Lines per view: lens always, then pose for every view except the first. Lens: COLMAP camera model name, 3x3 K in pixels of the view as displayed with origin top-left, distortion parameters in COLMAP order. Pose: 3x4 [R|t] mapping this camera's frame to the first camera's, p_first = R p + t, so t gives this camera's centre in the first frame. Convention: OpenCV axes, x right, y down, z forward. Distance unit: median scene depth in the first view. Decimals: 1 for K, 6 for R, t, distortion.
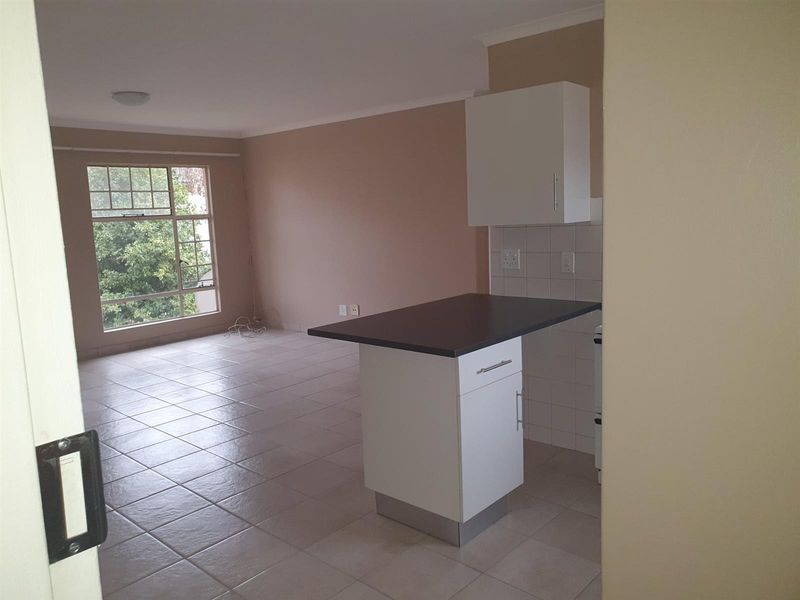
lens RADIAL K [[610.2, 0, 399.2], [0, 610.2, 289.7], [0, 0, 1]] dist [0.087212, -0.108059]
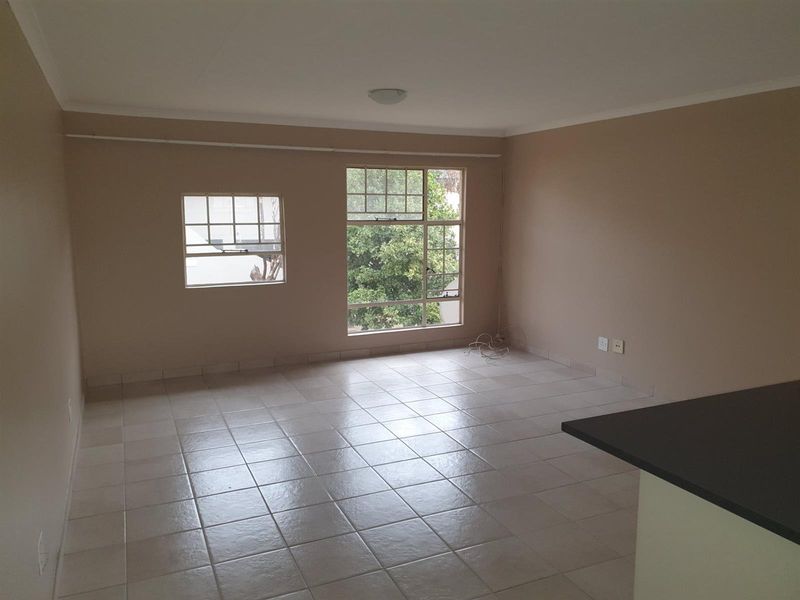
lens RADIAL K [[610.2, 0, 399.2], [0, 610.2, 289.7], [0, 0, 1]] dist [0.087212, -0.108059]
pose [[0.916787, 0.098935, -0.386928, -0.027368], [-0.095672, 0.995026, 0.027737, -0.033722], [0.387748, 0.011590, 0.921692, 0.113171]]
